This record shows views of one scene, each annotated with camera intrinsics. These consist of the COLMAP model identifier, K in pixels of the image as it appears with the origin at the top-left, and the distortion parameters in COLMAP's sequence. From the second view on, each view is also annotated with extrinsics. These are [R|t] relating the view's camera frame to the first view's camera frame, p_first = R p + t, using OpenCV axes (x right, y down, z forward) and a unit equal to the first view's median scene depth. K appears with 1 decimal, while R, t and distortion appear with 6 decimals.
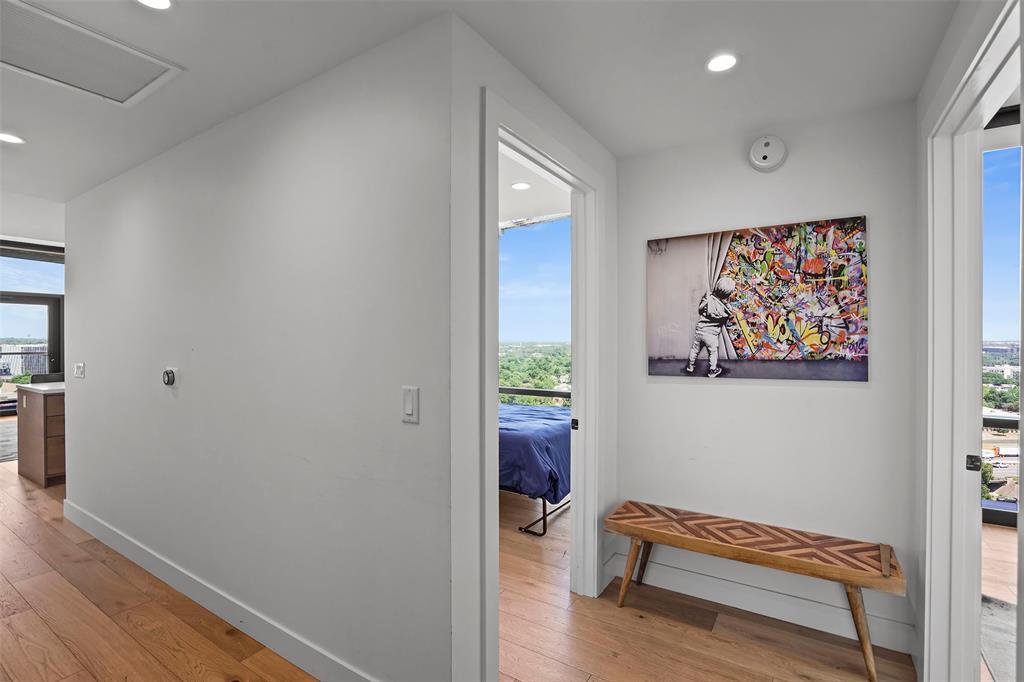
lens RADIAL K [[476.0, 0, 506.1], [0, 476.0, 340.7], [0, 0, 1]] dist [-0.062194, 0.022823]
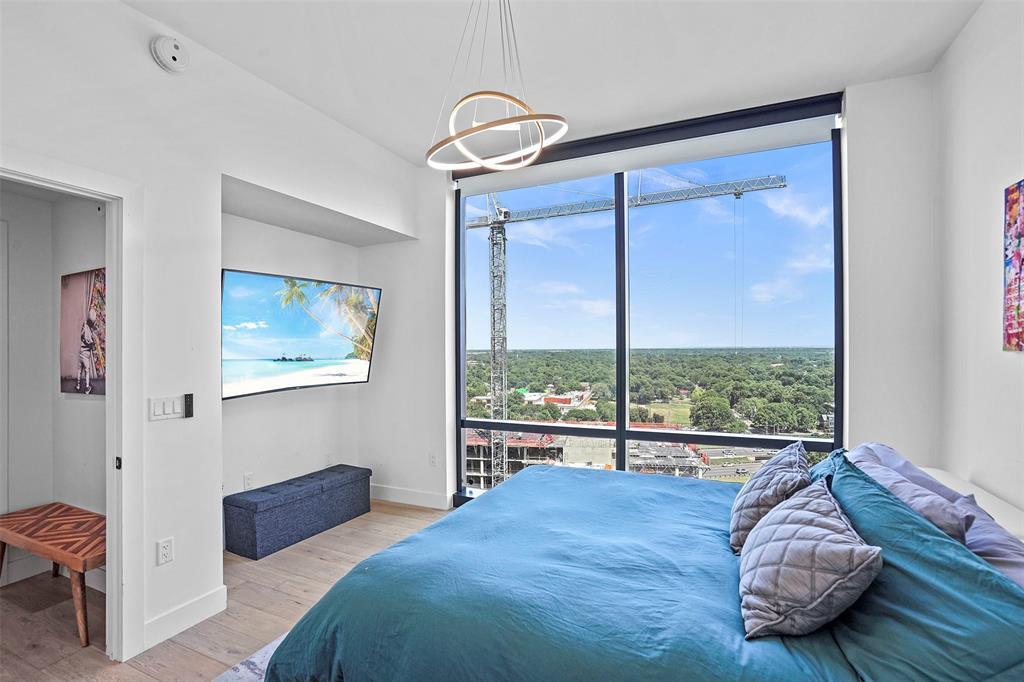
lens RADIAL K [[476.0, 0, 506.1], [0, 476.0, 340.7], [0, 0, 1]] dist [-0.062194, 0.022823]
pose [[0.990251, -0.006277, 0.139152, 1.328771], [0.008338, 0.999864, -0.014232, -0.030604], [-0.139043, 0.015253, 0.990169, -0.284434]]
